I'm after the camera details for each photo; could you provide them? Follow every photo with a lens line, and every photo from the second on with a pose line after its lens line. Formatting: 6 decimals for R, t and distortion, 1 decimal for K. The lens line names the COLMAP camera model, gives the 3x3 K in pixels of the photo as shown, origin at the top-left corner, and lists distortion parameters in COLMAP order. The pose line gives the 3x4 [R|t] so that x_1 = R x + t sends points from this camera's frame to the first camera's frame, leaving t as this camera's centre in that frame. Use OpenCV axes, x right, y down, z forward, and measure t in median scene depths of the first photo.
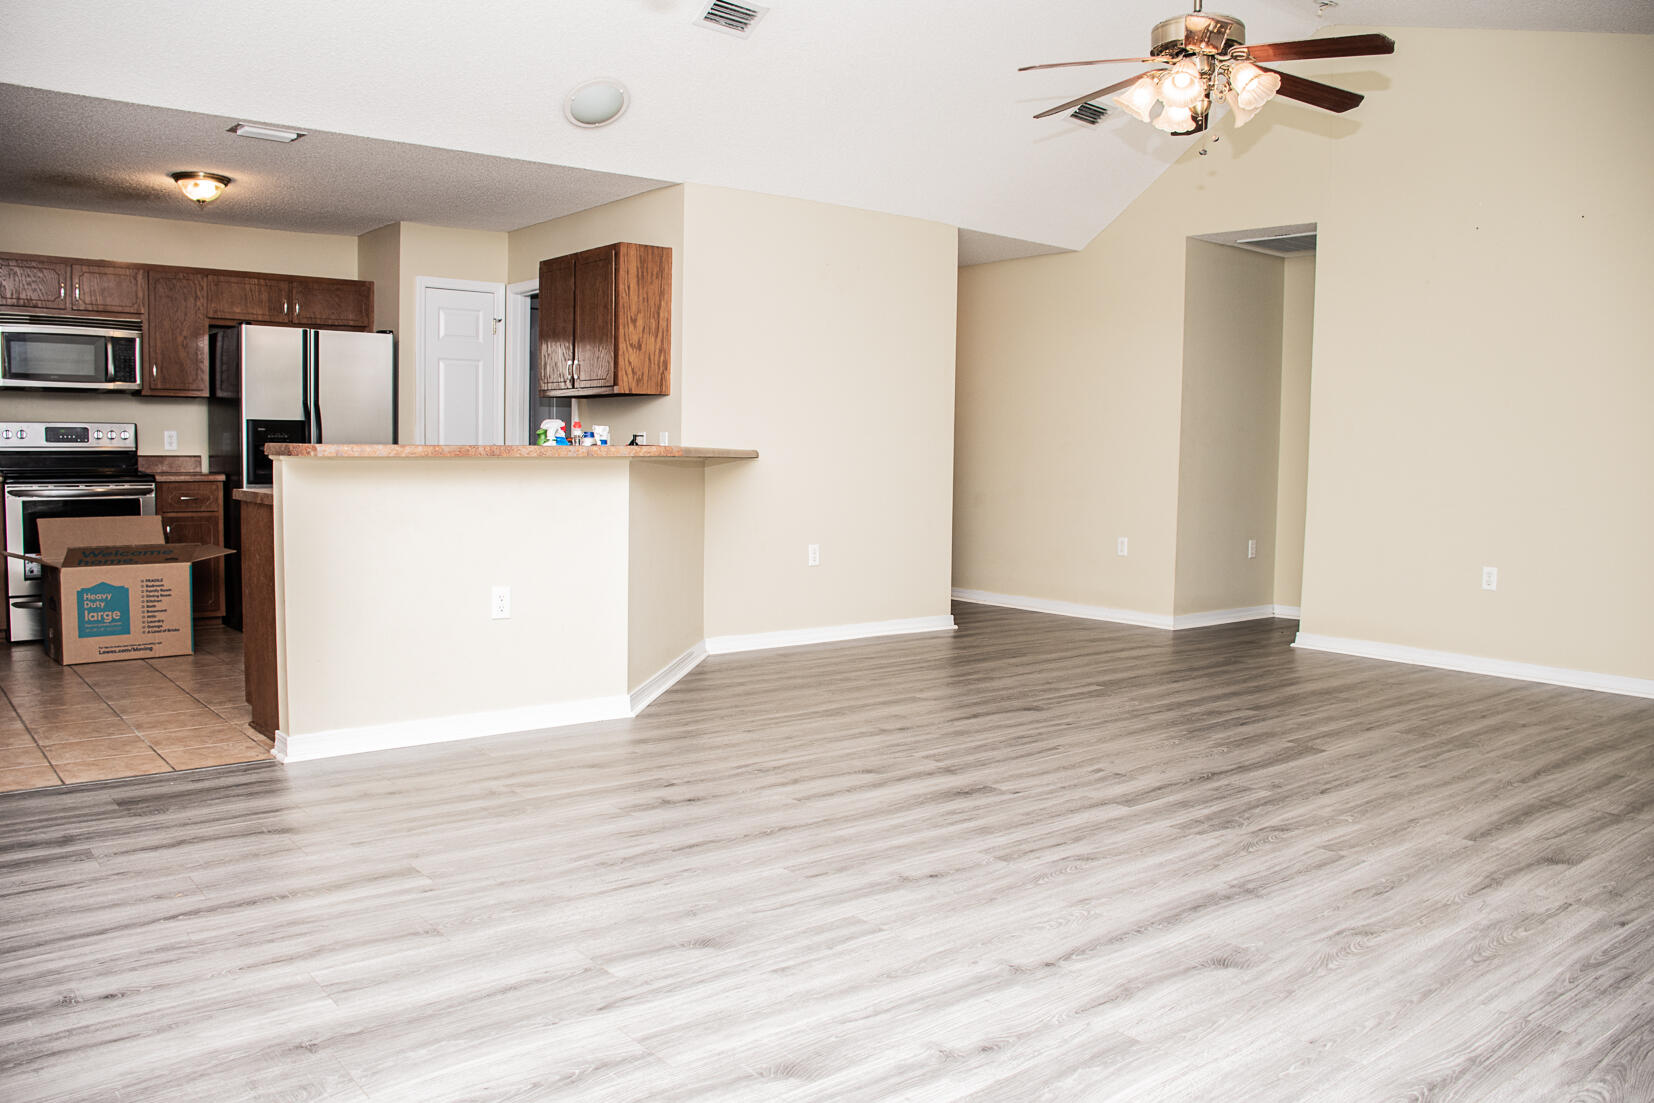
lens RADIAL K [[1281.9, 0, 824.5], [0, 1281.9, 550.1], [0, 0, 1]] dist [-0.154360, 0.101156]
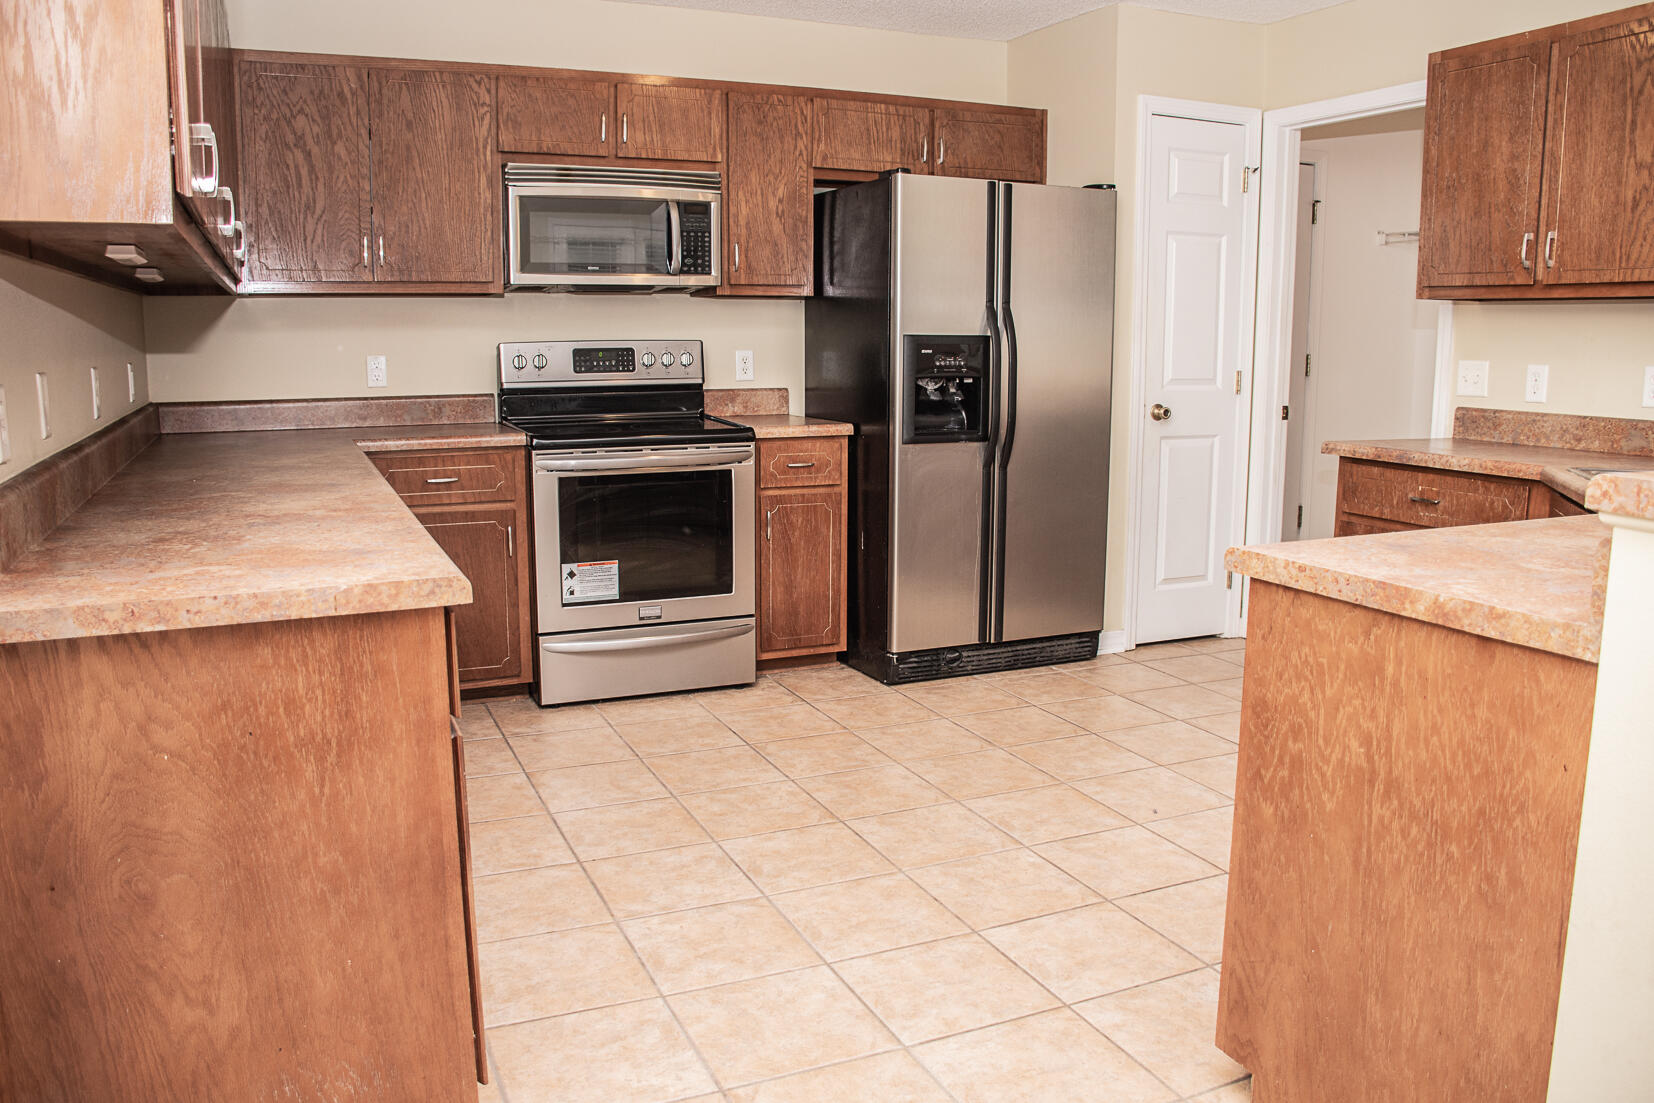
lens RADIAL K [[1281.9, 0, 824.5], [0, 1281.9, 550.1], [0, 0, 1]] dist [-0.154360, 0.101156]
pose [[0.965009, 0.031271, -0.260345, -0.518289], [-0.008805, 0.996168, 0.087017, -0.084824], [0.262069, -0.081679, 0.961586, 0.607233]]
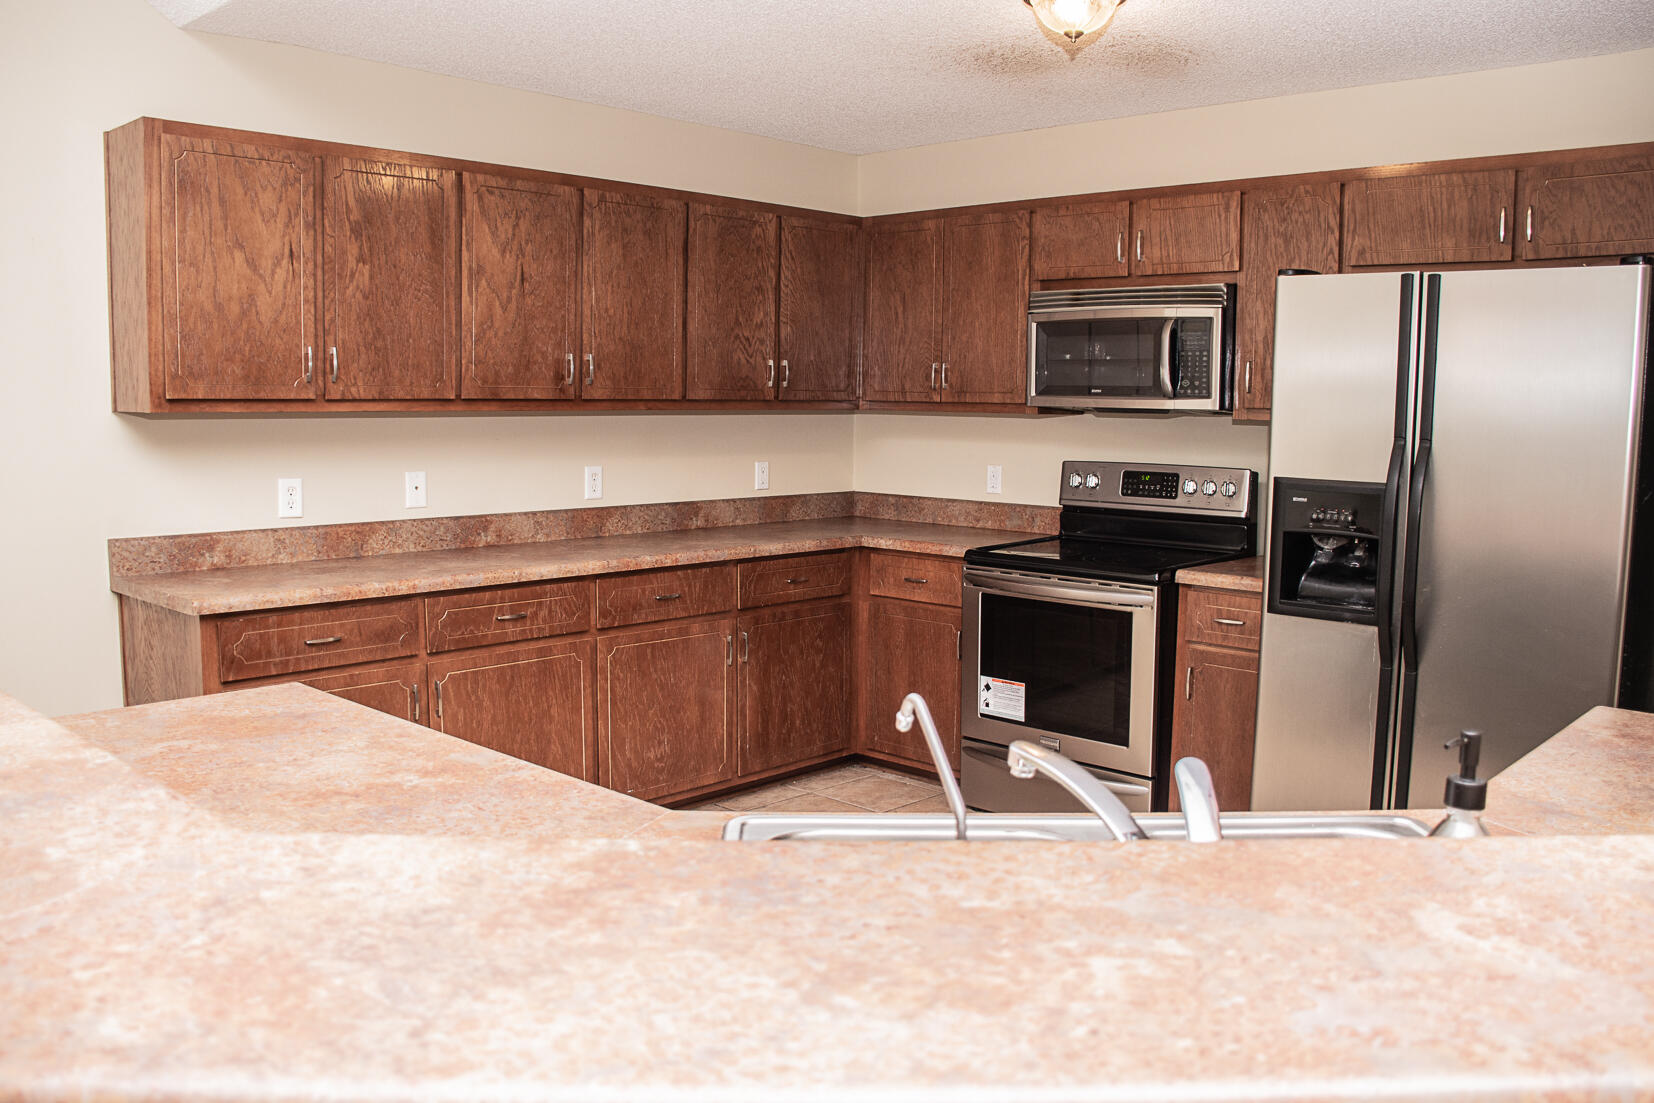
lens RADIAL K [[1340.8, 0, 843.5], [0, 1340.8, 552.2], [0, 0, 1]] dist [-0.155938, 0.103290]
pose [[0.135411, 0.098084, -0.985923, 0.014448], [-0.088902, 0.992277, 0.086506, -0.160948], [0.986793, 0.075937, 0.143085, 1.171562]]
